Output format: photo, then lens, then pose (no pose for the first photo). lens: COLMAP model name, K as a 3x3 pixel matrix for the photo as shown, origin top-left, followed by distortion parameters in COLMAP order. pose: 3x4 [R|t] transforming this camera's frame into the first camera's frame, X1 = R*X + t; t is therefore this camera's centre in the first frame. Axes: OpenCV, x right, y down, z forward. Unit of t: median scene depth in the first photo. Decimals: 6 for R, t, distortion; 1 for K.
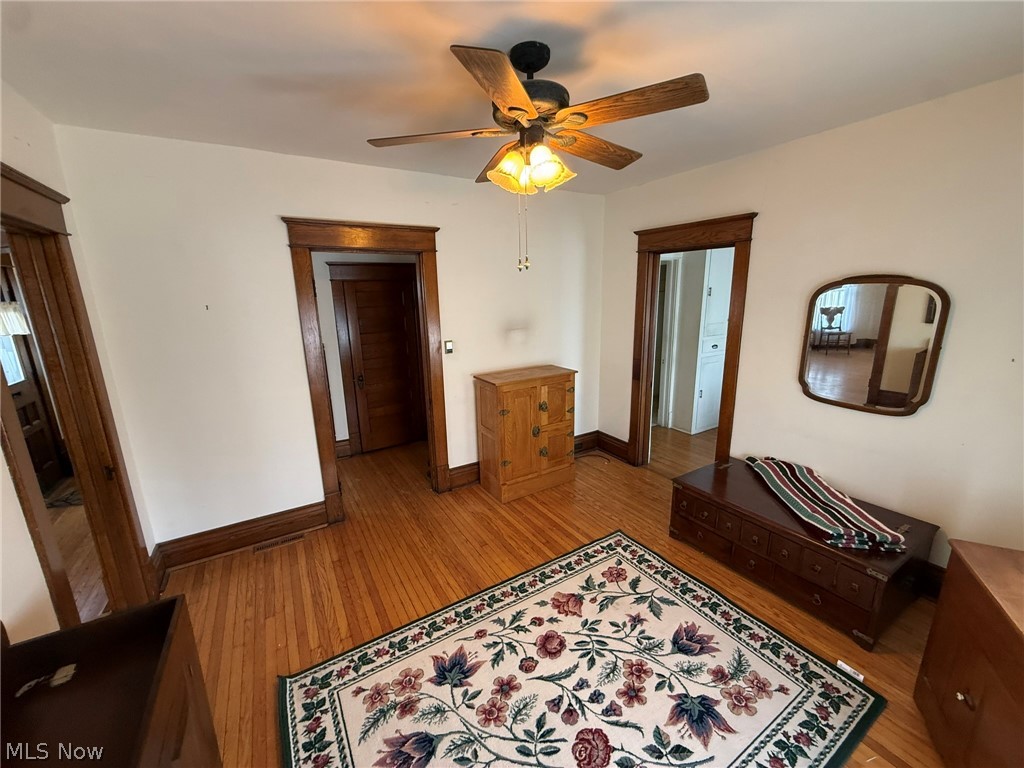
lens RADIAL K [[405.6, 0, 513.8], [0, 405.6, 385.4], [0, 0, 1]] dist [-0.000988, -0.000915]
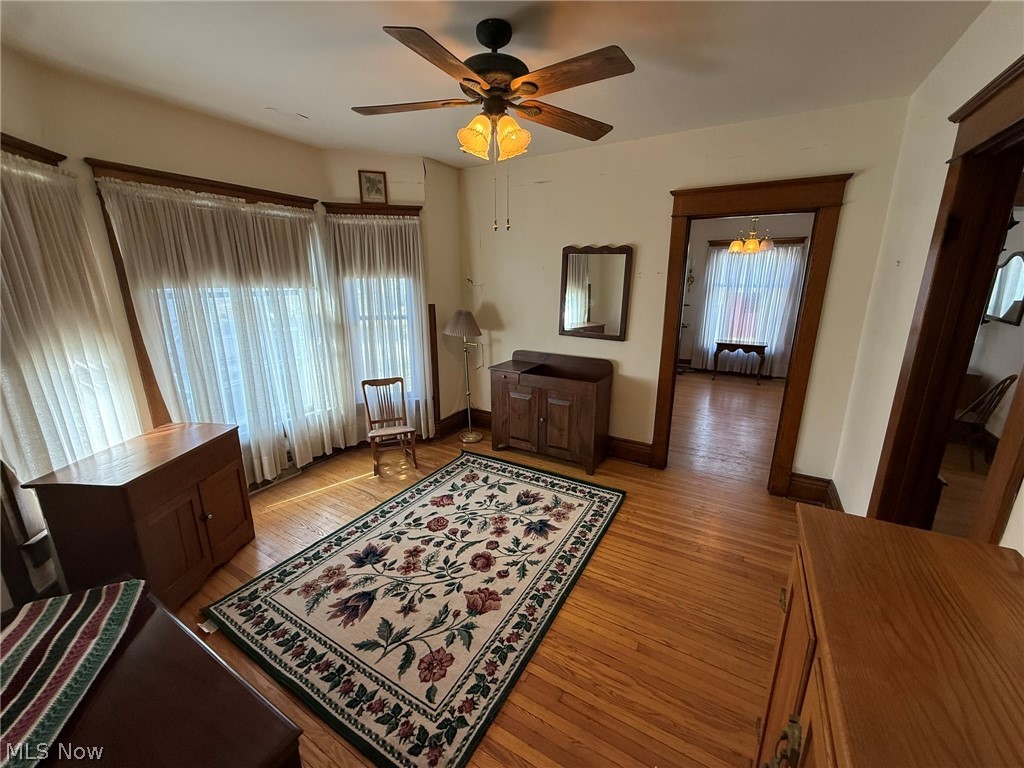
lens RADIAL K [[405.6, 0, 514.8], [0, 405.6, 385.2], [0, 0, 1]] dist [-0.000988, -0.000915]
pose [[-0.880661, 0.140562, -0.452414, 0.455960], [-0.088645, 0.889212, 0.448826, -0.337223], [0.465380, 0.435367, -0.770634, 1.683855]]
